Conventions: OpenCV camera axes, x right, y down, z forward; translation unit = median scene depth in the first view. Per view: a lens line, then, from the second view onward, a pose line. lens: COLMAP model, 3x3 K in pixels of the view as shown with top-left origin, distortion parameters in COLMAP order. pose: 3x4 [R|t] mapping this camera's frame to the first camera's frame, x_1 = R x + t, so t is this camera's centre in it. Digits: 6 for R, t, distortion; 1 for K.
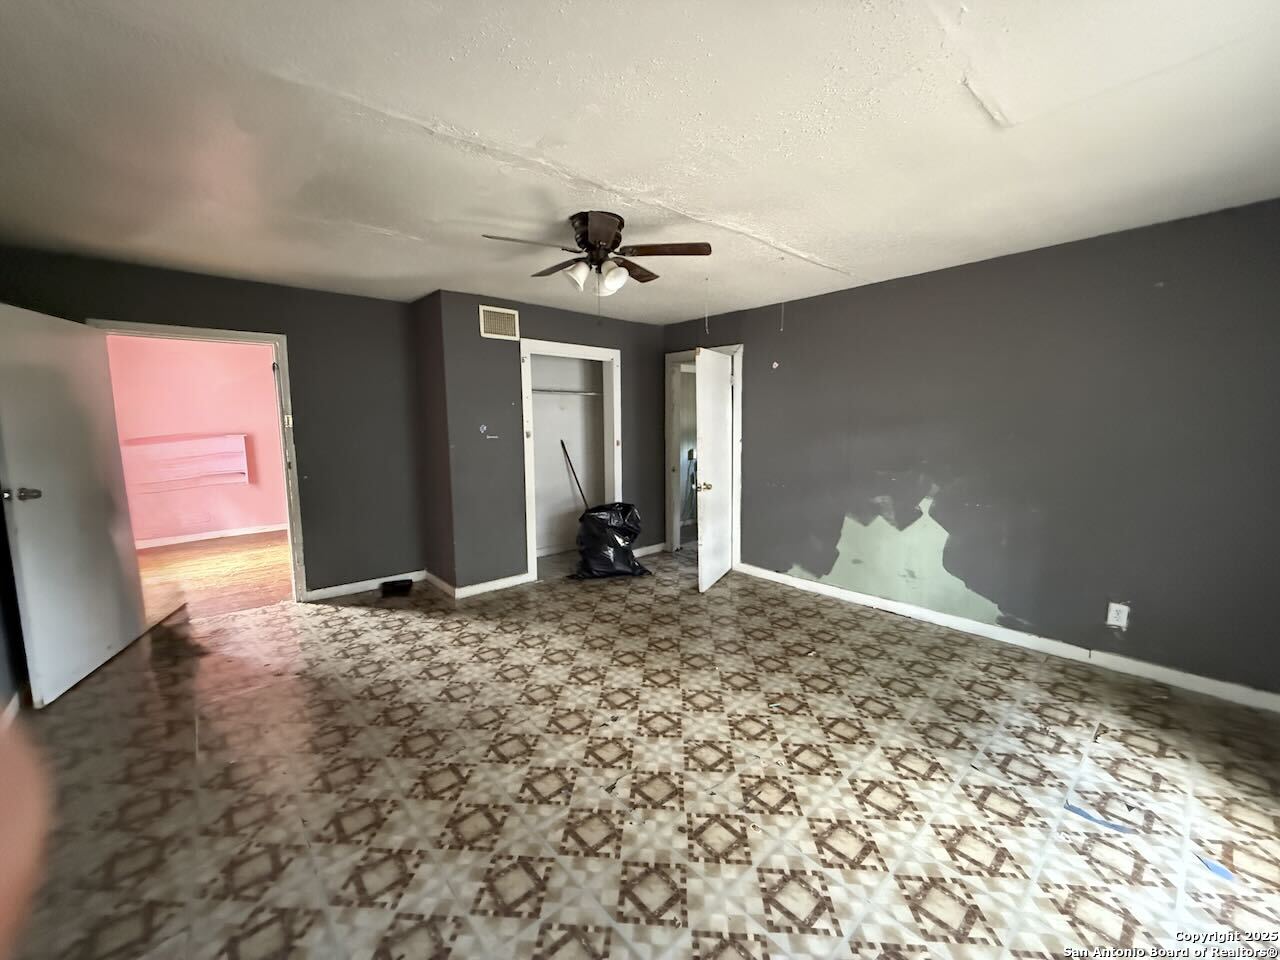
lens RADIAL K [[514.9, 0, 639.0], [0, 514.9, 481.1], [0, 0, 1]] dist [0.000326, 0.001299]
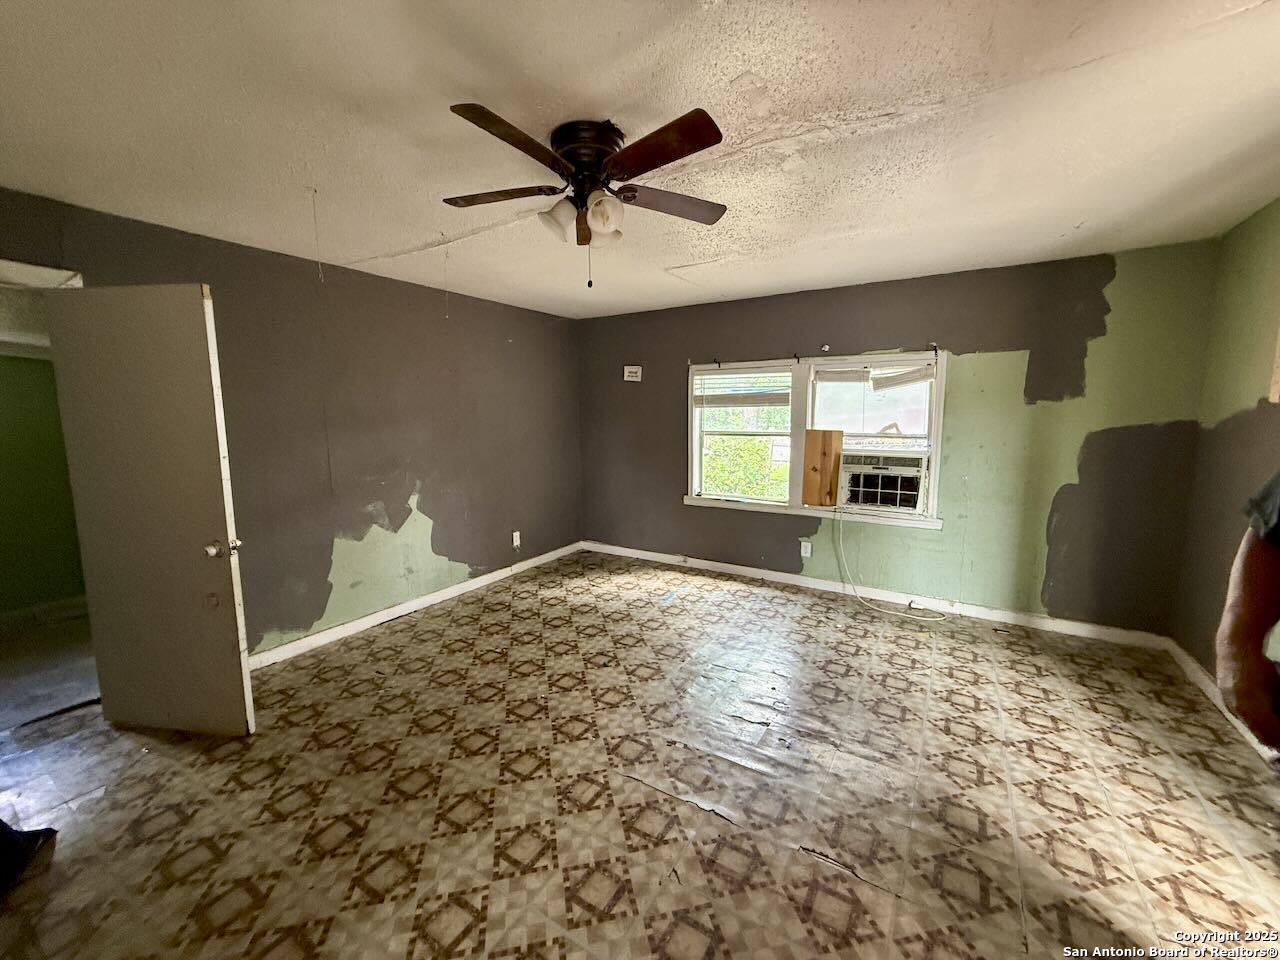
lens RADIAL K [[514.9, 0, 638.1], [0, 514.9, 478.1], [0, 0, 1]] dist [0.000326, 0.001299]
pose [[-0.288893, -0.104390, 0.951653, -0.713001], [0.123431, 0.981680, 0.145154, -0.118978], [-0.949371, 0.159397, -0.270716, 1.027763]]
